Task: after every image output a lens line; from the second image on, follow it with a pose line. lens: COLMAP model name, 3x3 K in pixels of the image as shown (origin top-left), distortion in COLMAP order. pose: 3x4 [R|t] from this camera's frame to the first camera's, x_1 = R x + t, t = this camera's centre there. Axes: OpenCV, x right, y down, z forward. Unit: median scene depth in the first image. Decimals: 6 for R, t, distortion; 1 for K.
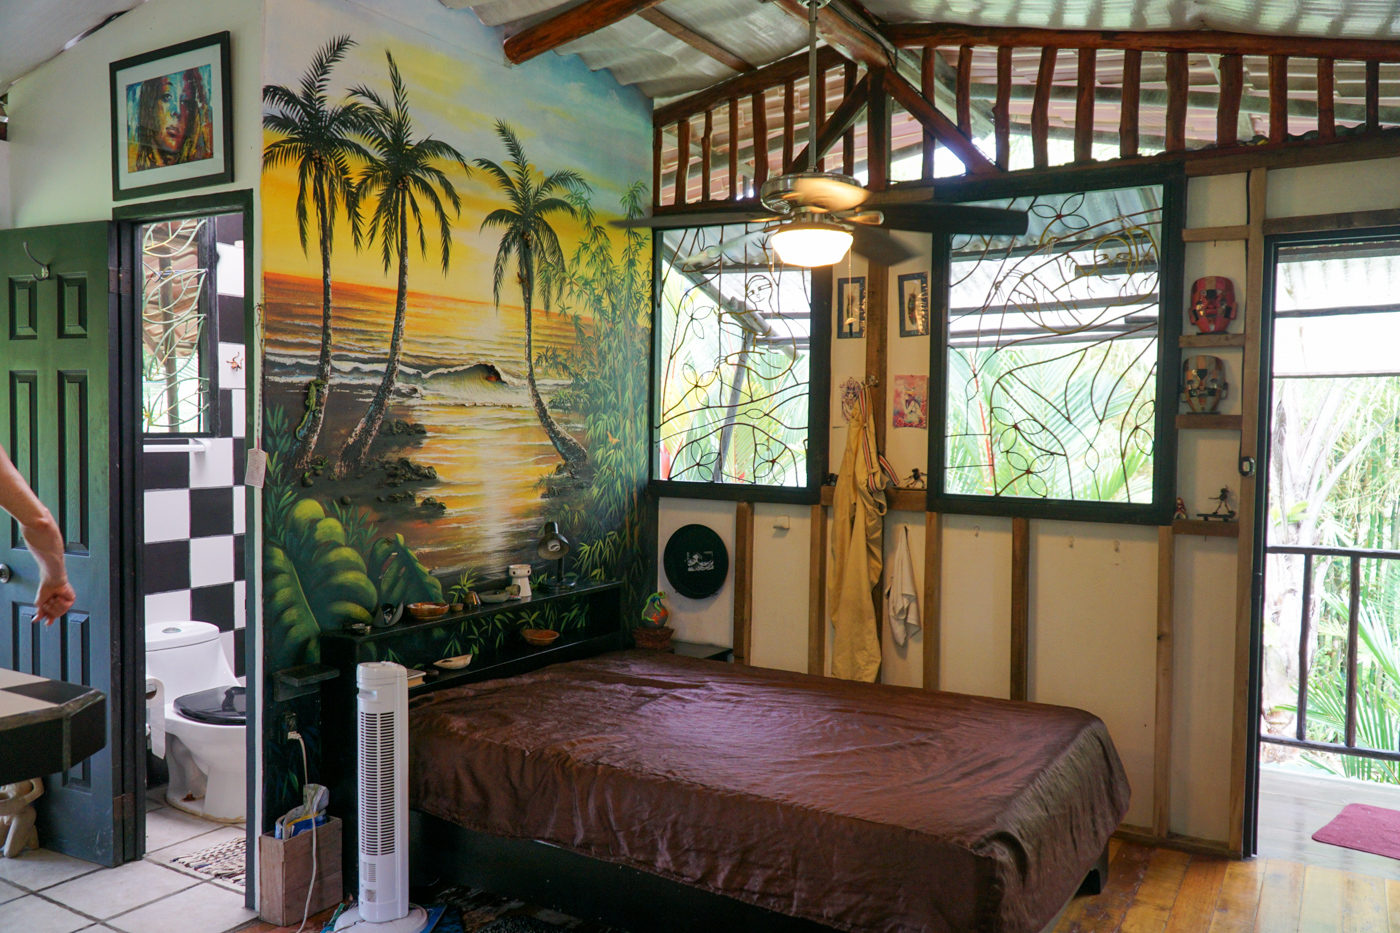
lens RADIAL K [[1125.3, 0, 679.4], [0, 1125.3, 466.4], [0, 0, 1]] dist [0.009146, -0.020902]
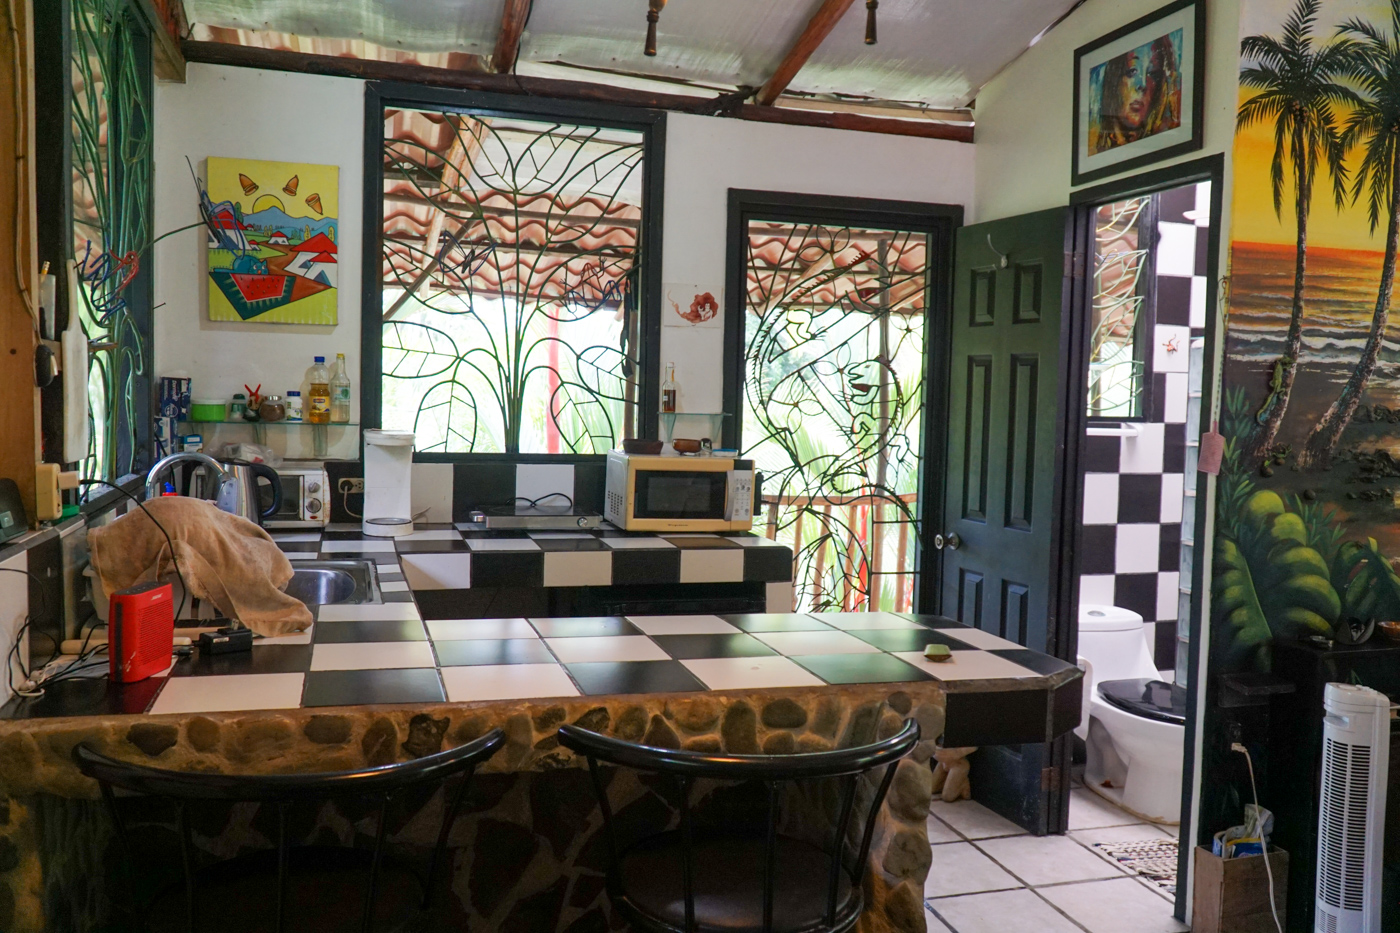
lens RADIAL K [[1125.3, 0, 696.9], [0, 1125.3, 459.8], [0, 0, 1]] dist [0.009146, -0.020902]
pose [[0.741644, 0.044301, -0.669329, -0.061407], [-0.042946, 0.998906, 0.018529, 0.007005], [0.669417, 0.015003, 0.742735, 0.021647]]
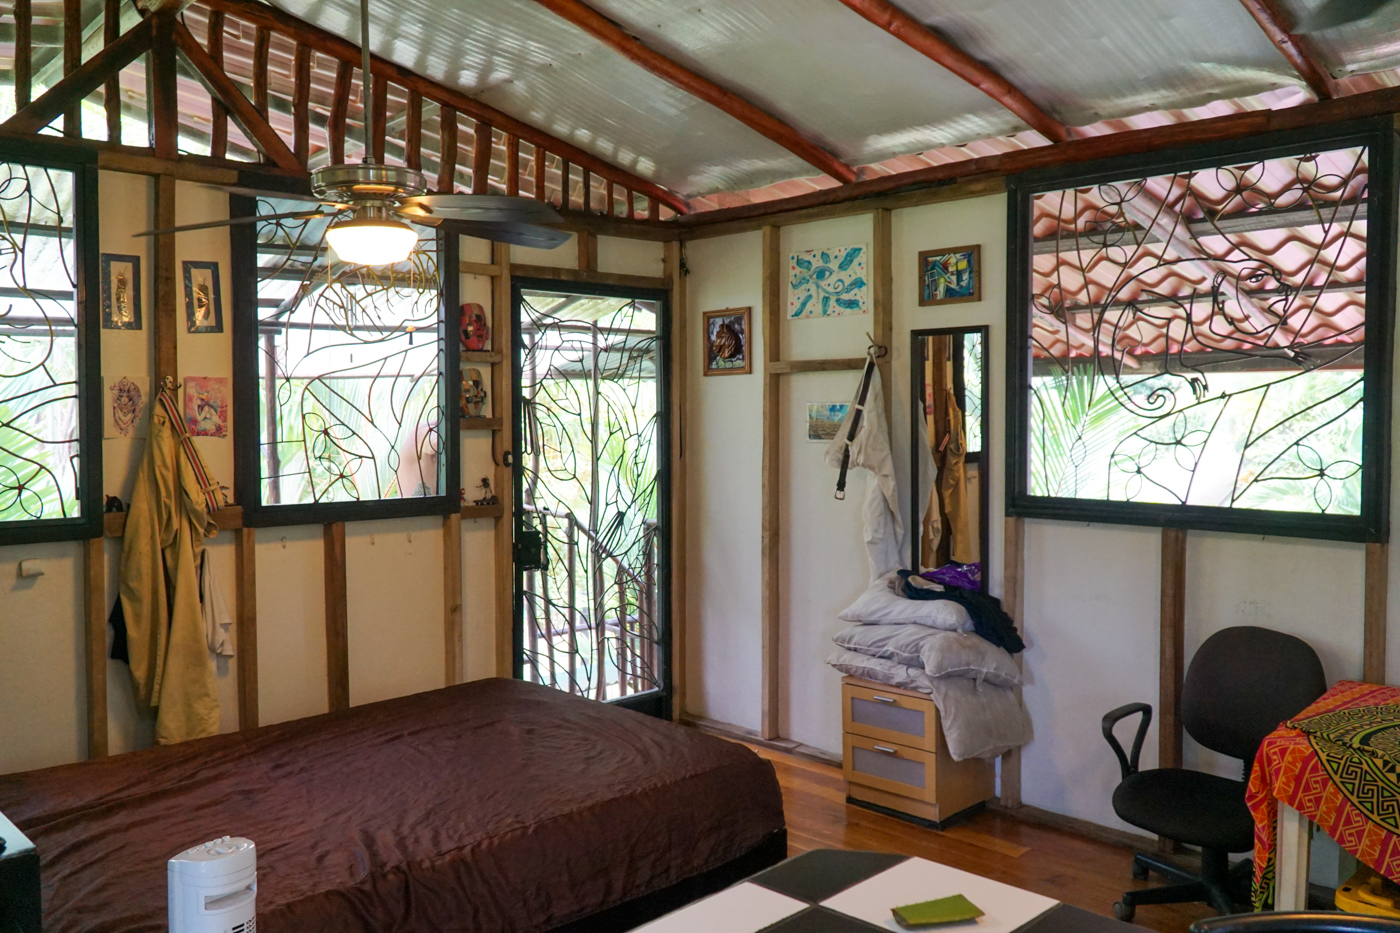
lens RADIAL K [[1125.3, 0, 691.7], [0, 1125.3, 461.4], [0, 0, 1]] dist [0.009146, -0.020902]
pose [[0.249370, -0.055219, 0.966833, -0.699727], [0.044776, 0.997963, 0.045448, -0.047745], [-0.967373, 0.031958, 0.251334, 0.516519]]
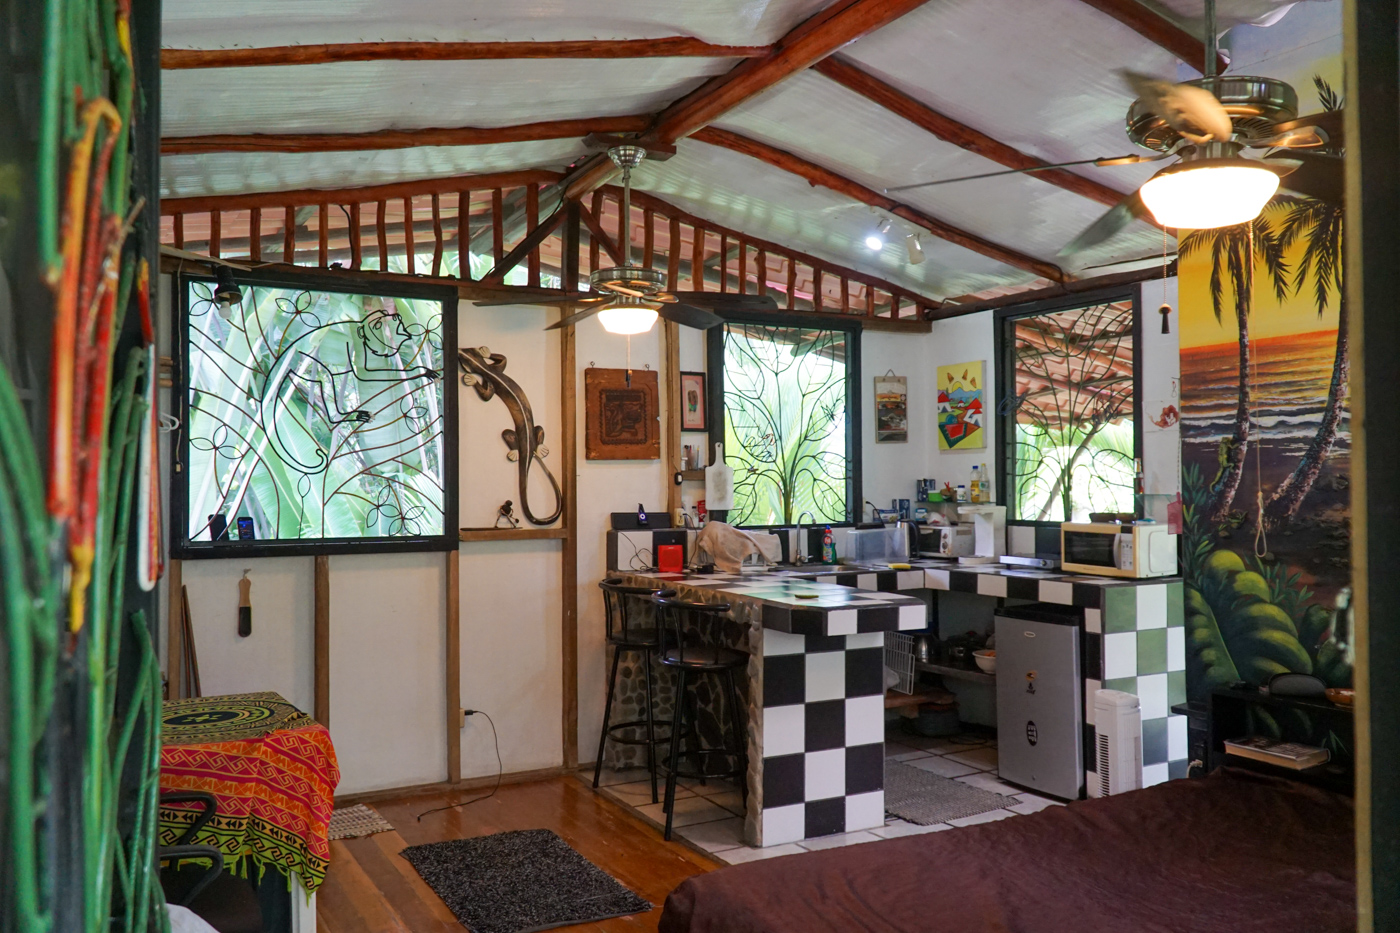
lens RADIAL K [[1125.3, 0, 696.0], [0, 1125.3, 460.7], [0, 0, 1]] dist [0.009146, -0.020902]
pose [[-0.501698, -0.026614, -0.864633, 0.797028], [-0.038077, 0.999237, -0.008663, -0.025750], [0.864204, 0.028576, -0.502329, 1.040062]]
